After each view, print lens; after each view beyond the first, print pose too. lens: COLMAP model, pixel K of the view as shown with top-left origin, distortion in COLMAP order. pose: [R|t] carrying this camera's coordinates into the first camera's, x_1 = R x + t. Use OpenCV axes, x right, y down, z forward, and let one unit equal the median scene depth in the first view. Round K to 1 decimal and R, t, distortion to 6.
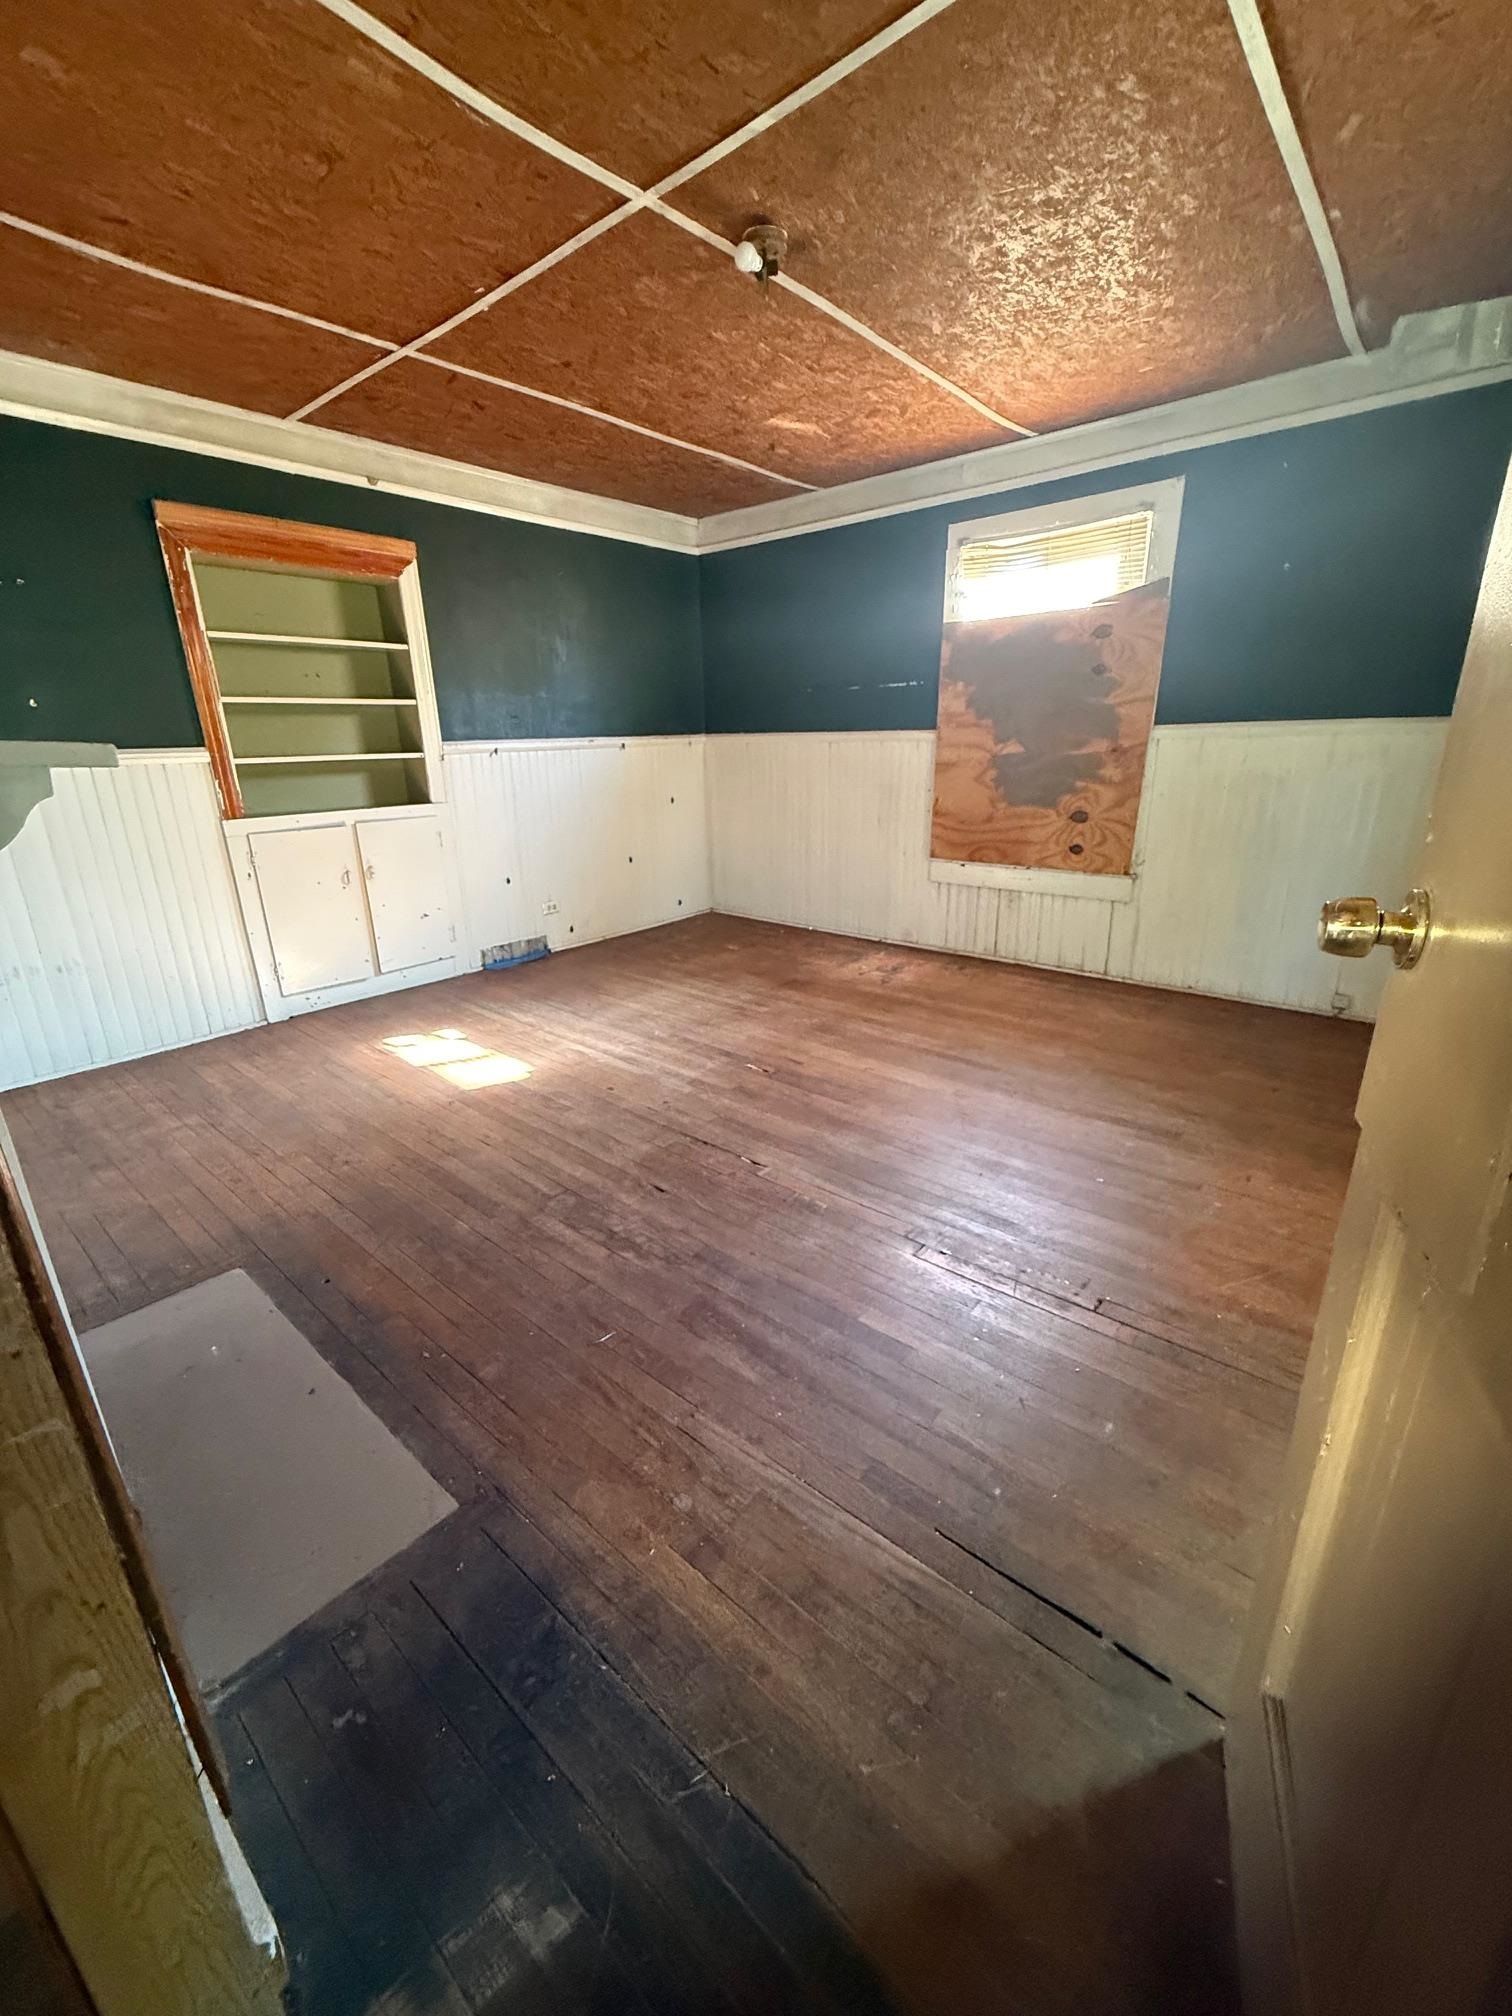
lens RADIAL K [[811.5, 0, 756.4], [0, 811.5, 1005.9], [0, 0, 1]] dist [0.001648, 0.000307]
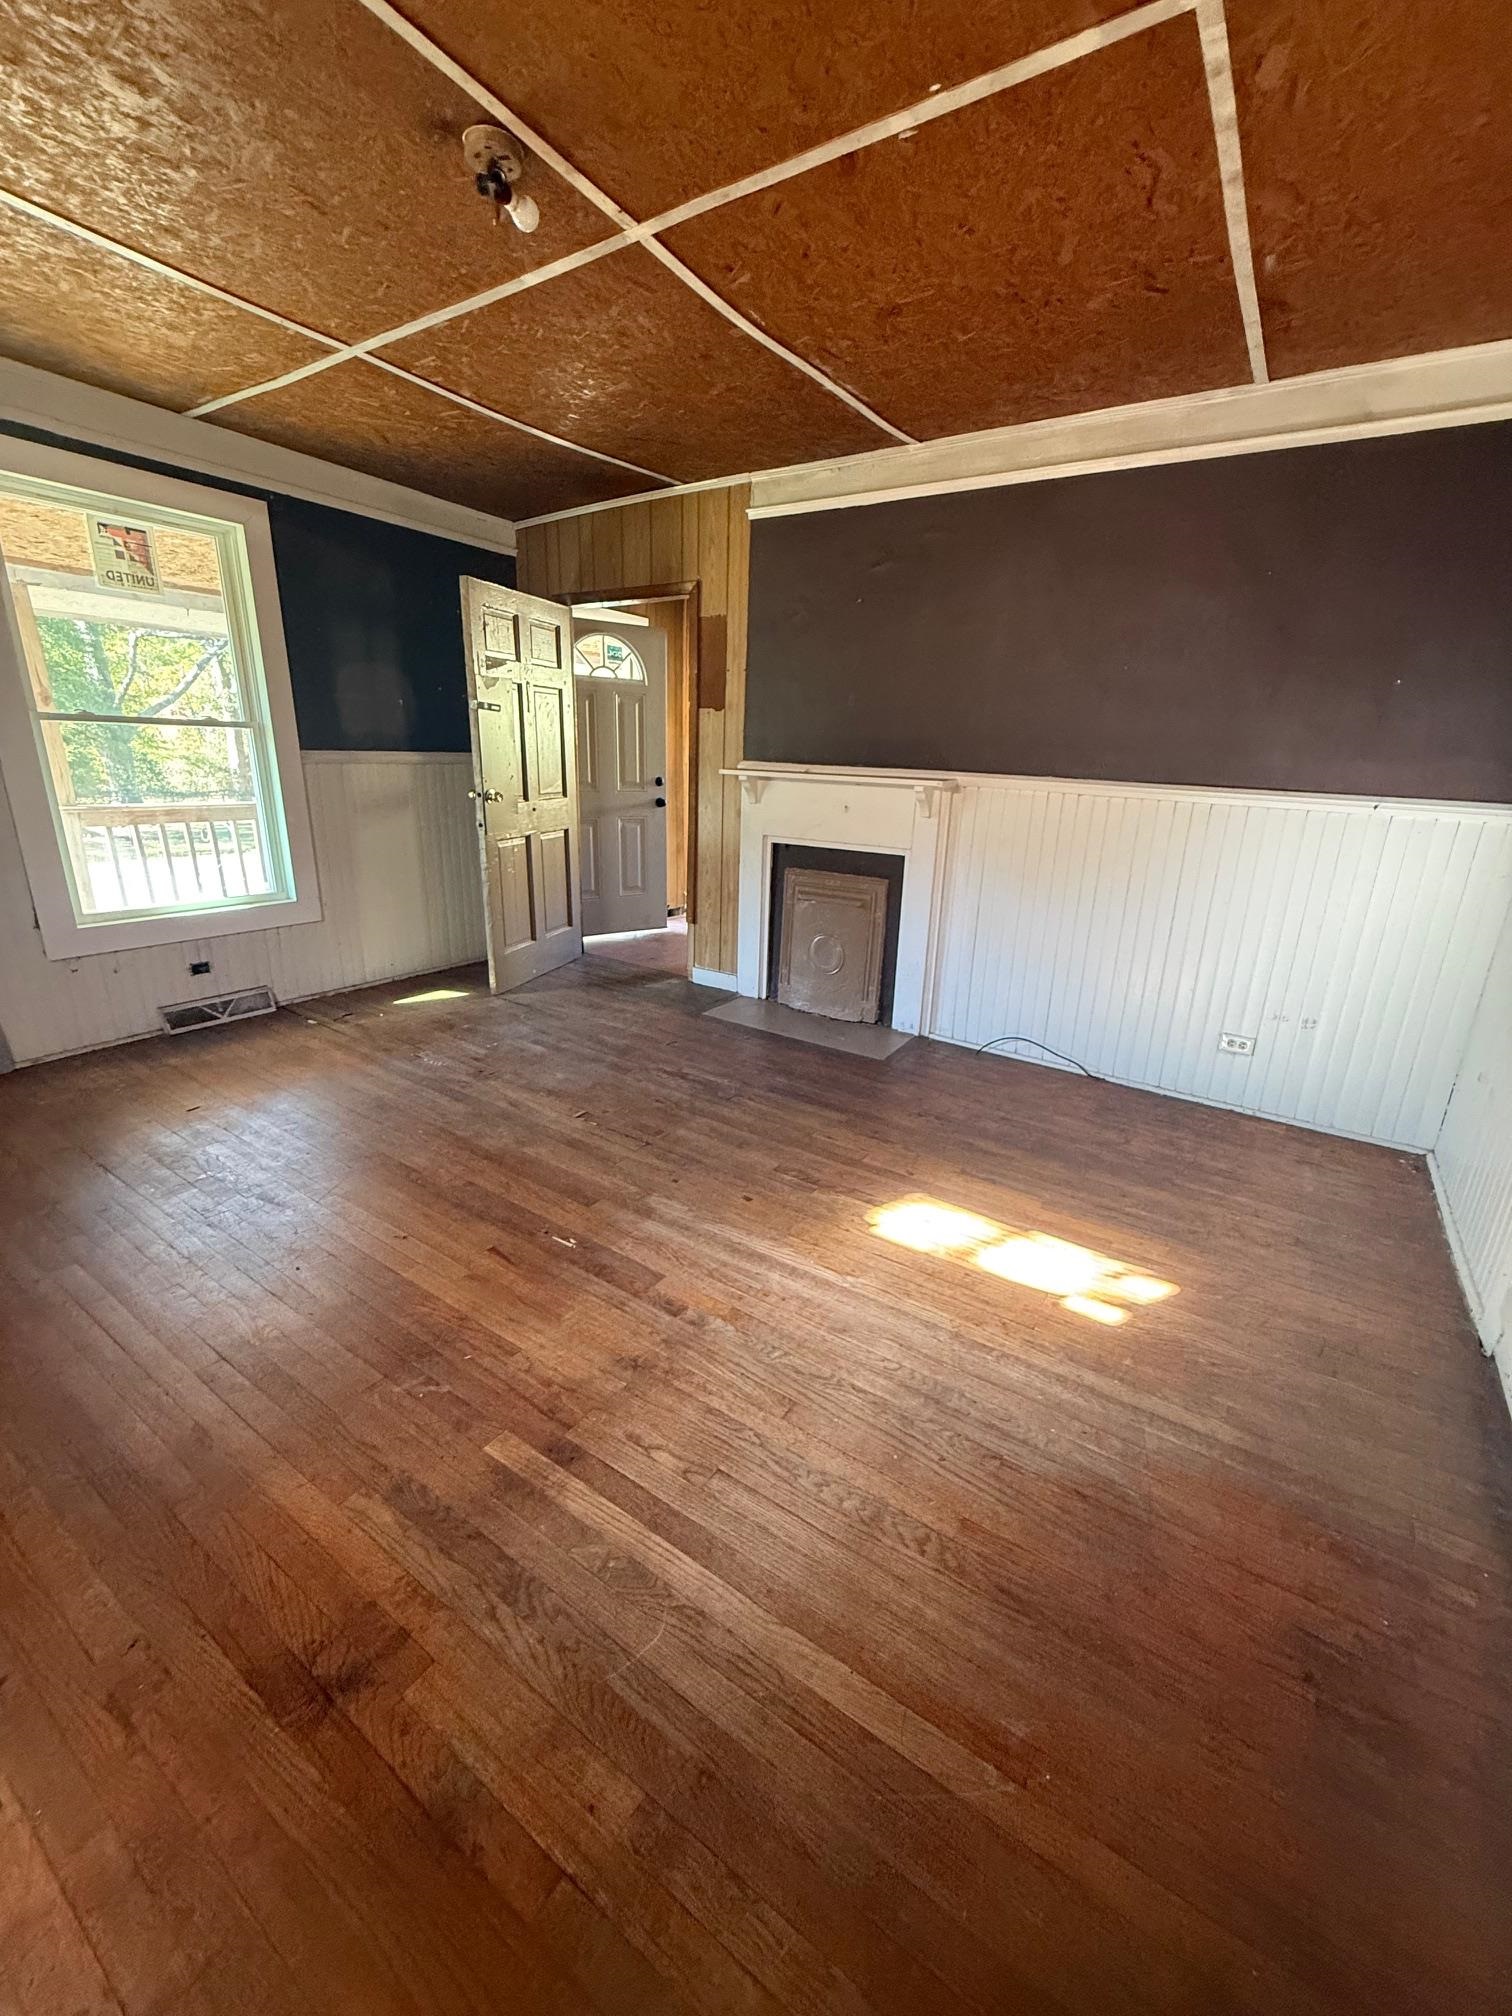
lens RADIAL K [[811.5, 0, 757.0], [0, 811.5, 1001.9], [0, 0, 1]] dist [0.001648, 0.000307]
pose [[-0.992899, 0.020074, -0.117257, -0.095335], [-0.052517, 0.810451, 0.583448, -0.535379], [0.106744, 0.585463, -0.803641, 1.524585]]
